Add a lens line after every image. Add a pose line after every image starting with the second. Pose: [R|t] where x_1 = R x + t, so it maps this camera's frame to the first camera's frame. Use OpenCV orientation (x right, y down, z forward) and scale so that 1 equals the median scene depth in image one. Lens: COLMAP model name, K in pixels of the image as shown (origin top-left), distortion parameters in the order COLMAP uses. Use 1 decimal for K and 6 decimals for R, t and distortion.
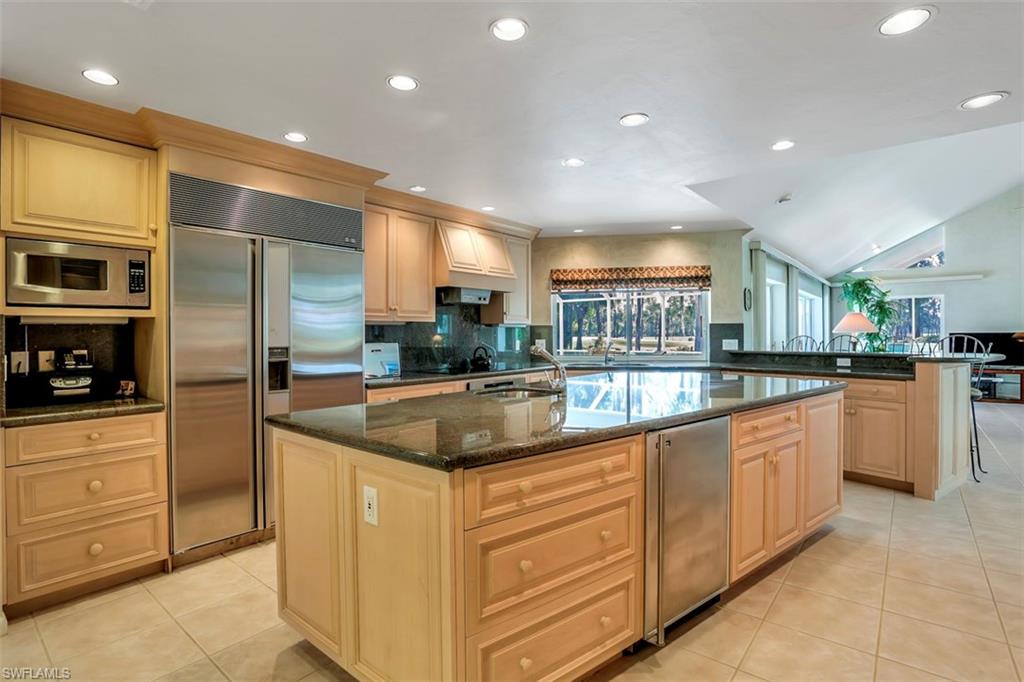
lens RADIAL K [[498.7, 0, 505.2], [0, 498.7, 334.5], [0, 0, 1]] dist [-0.024248, 0.004127]
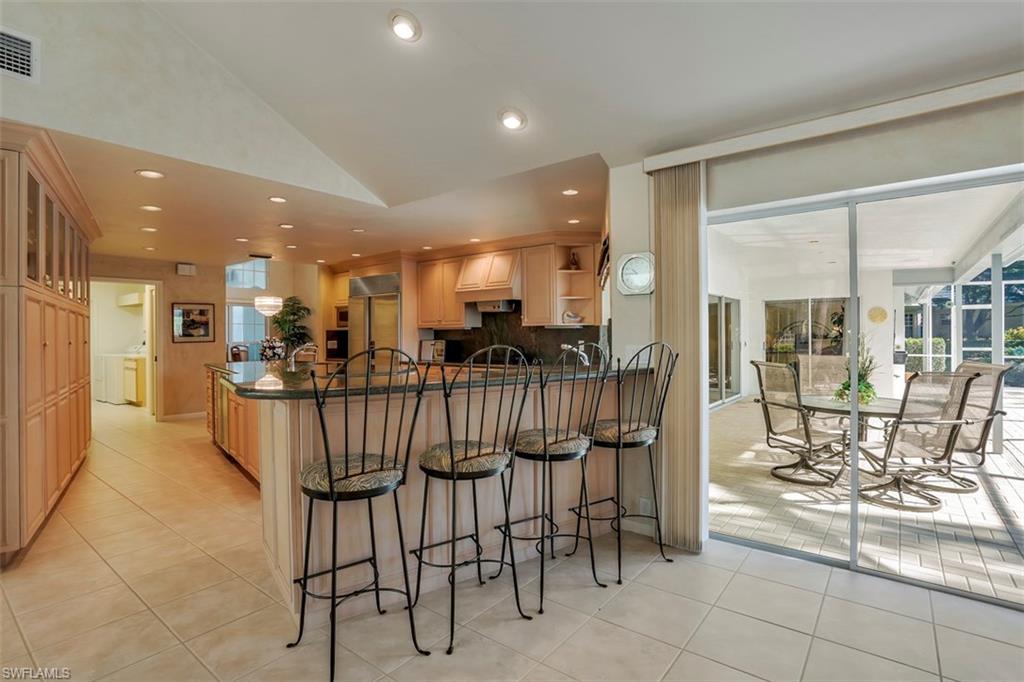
lens RADIAL K [[498.7, 0, 503.2], [0, 498.7, 335.5], [0, 0, 1]] dist [-0.024248, 0.004127]
pose [[0.009391, 0.013264, -0.999868, 1.460164], [0.005474, 0.999896, 0.013315, -0.022392], [0.999941, -0.005599, 0.009318, 1.219883]]
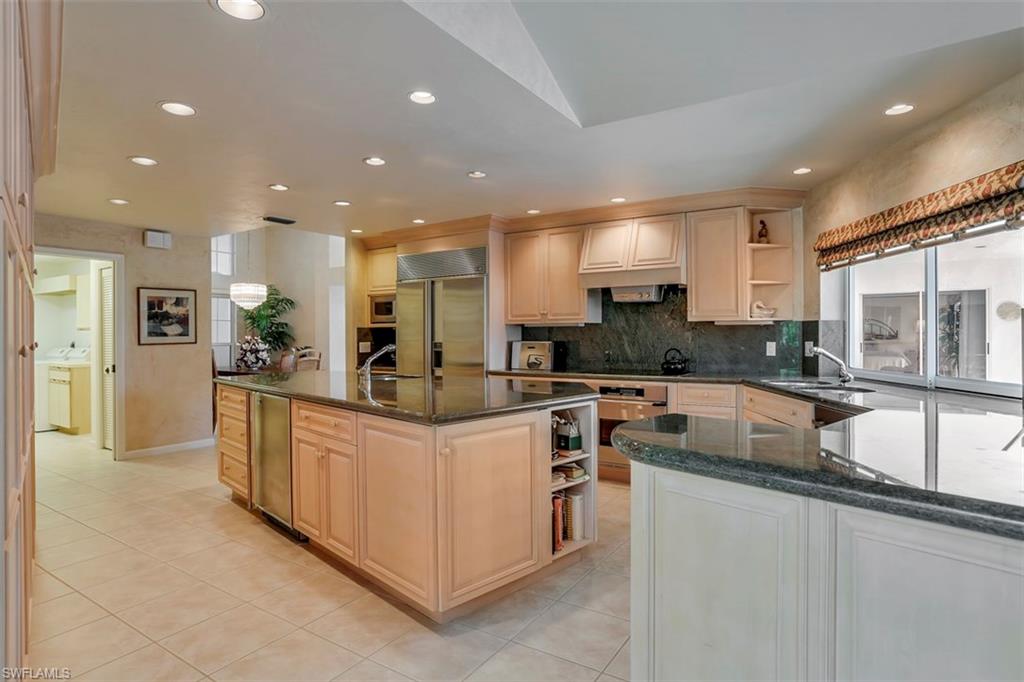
lens RADIAL K [[550.4, 0, 512.7], [0, 550.4, 339.8], [0, 0, 1]] dist [-0.017461, 0.002322]
pose [[0.110763, 0.020404, -0.993637, 1.104376], [0.003426, 0.999775, 0.020912, -0.016768], [0.993841, -0.005721, 0.110668, 0.797411]]
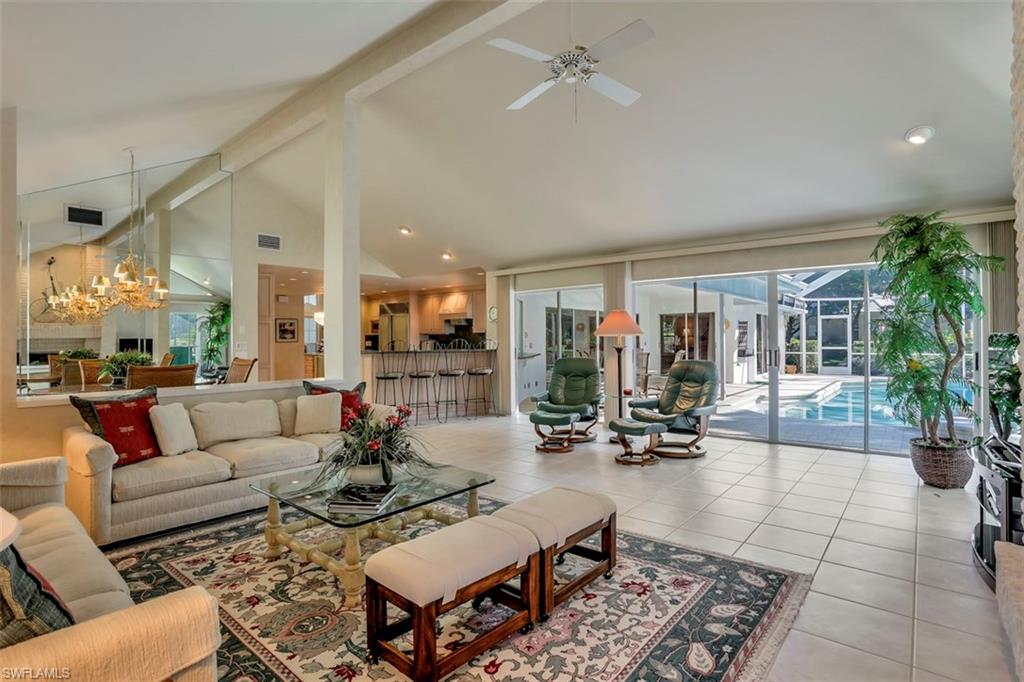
lens RADIAL K [[498.7, 0, 506.1], [0, 498.7, 337.5], [0, 0, 1]] dist [-0.024248, 0.004127]
pose [[-0.019905, 0.008144, -0.999769, 2.738599], [0.006418, 0.999947, 0.008018, -0.023831], [0.999781, -0.006257, -0.019956, 1.527989]]
